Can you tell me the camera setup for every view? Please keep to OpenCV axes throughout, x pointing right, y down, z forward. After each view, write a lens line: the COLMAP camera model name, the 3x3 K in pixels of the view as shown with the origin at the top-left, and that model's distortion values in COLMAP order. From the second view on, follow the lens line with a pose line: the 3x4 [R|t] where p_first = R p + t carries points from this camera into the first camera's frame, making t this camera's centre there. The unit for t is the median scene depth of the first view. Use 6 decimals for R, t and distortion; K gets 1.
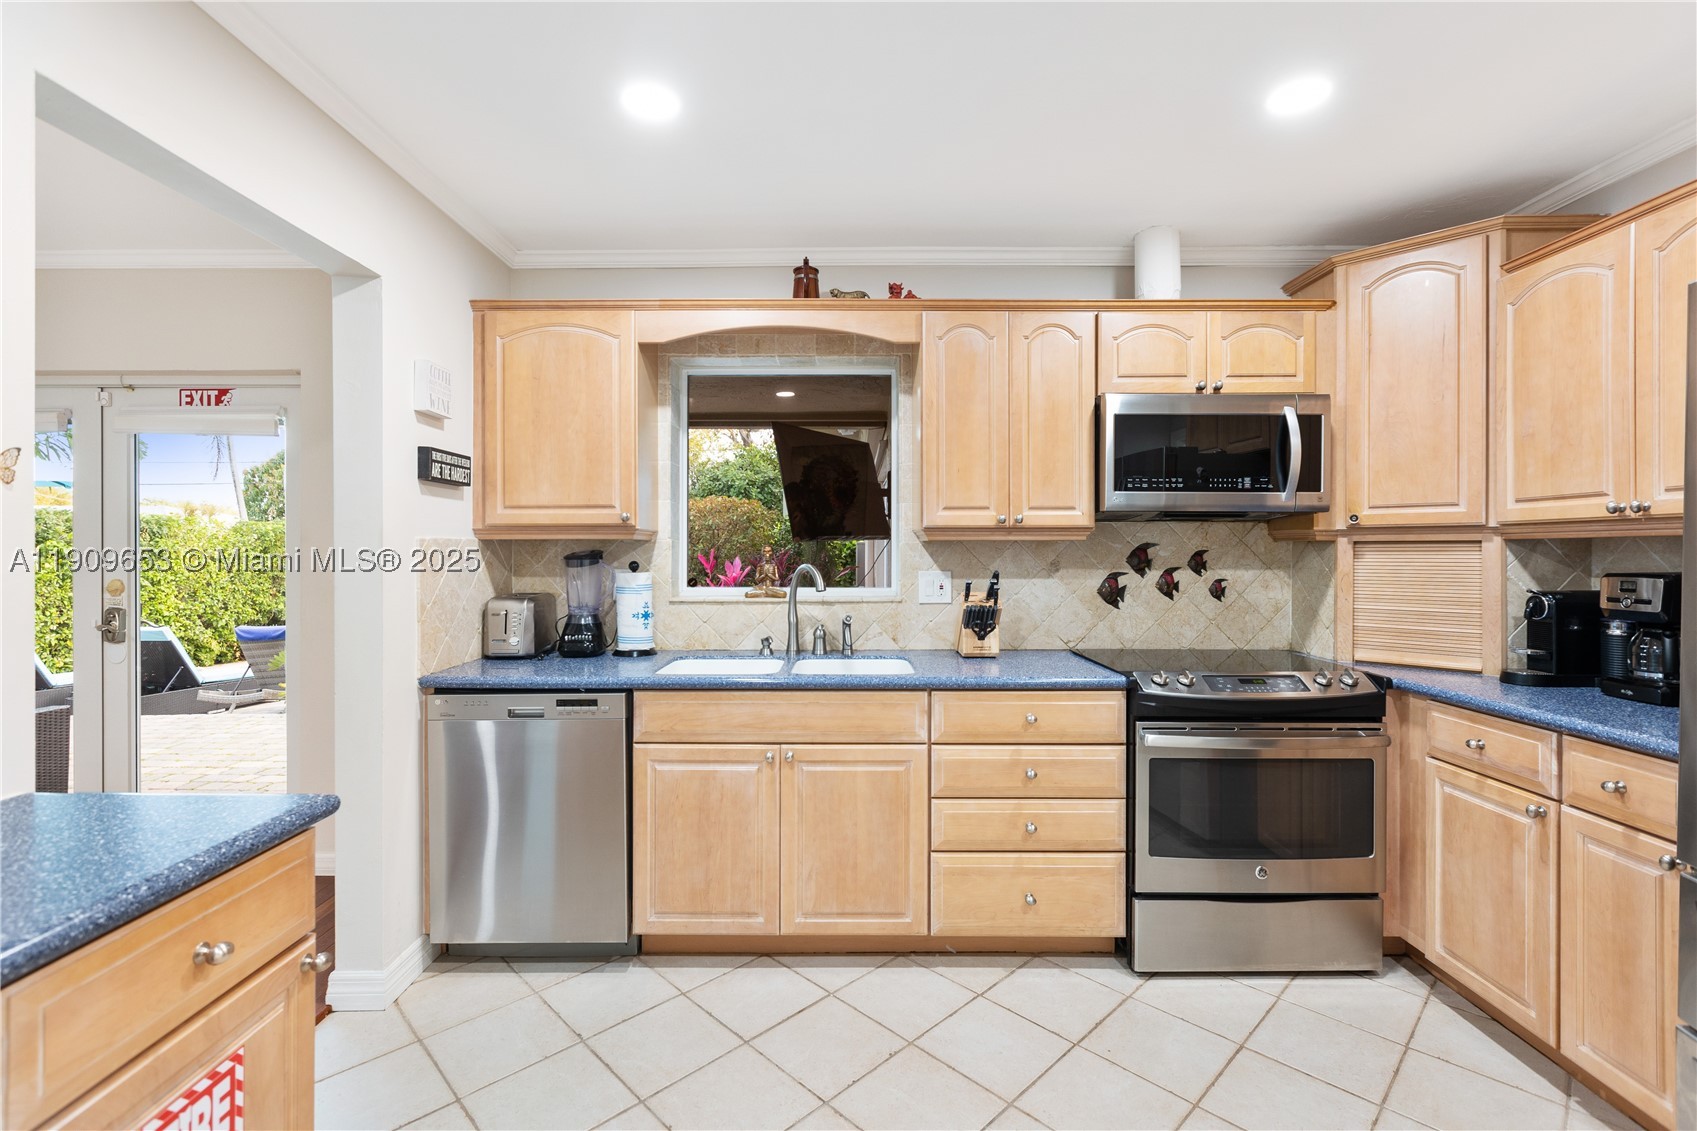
lens RADIAL K [[769.9, 0, 844.9], [0, 769.9, 551.1], [0, 0, 1]] dist [0.000234, 0.000066]
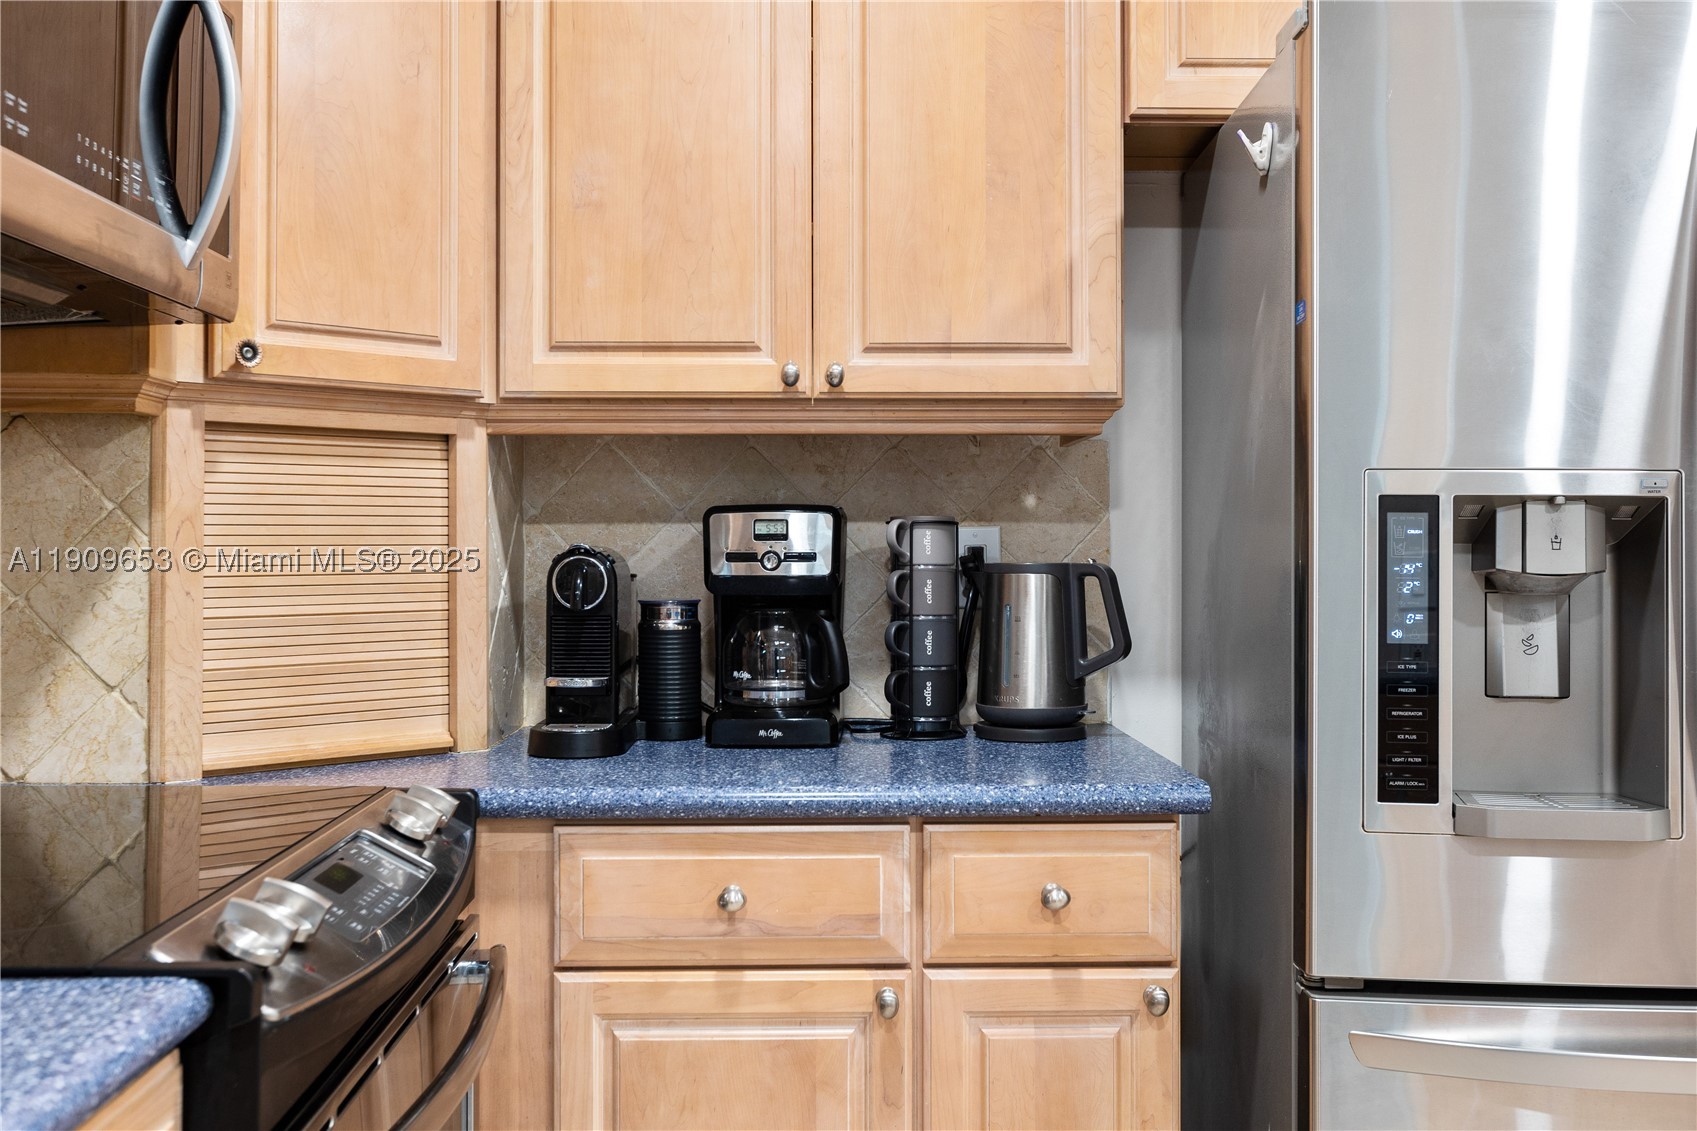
lens RADIAL K [[1654.5, 0, 843.6], [0, 1654.5, 538.1], [0, 0, 1]] dist [-0.004769, 0.003082]
pose [[-0.031872, 0.000963, 0.999491, -0.096607], [0.000402, 0.999999, -0.000951, 0.050173], [-0.999492, 0.000372, -0.031873, 0.940118]]
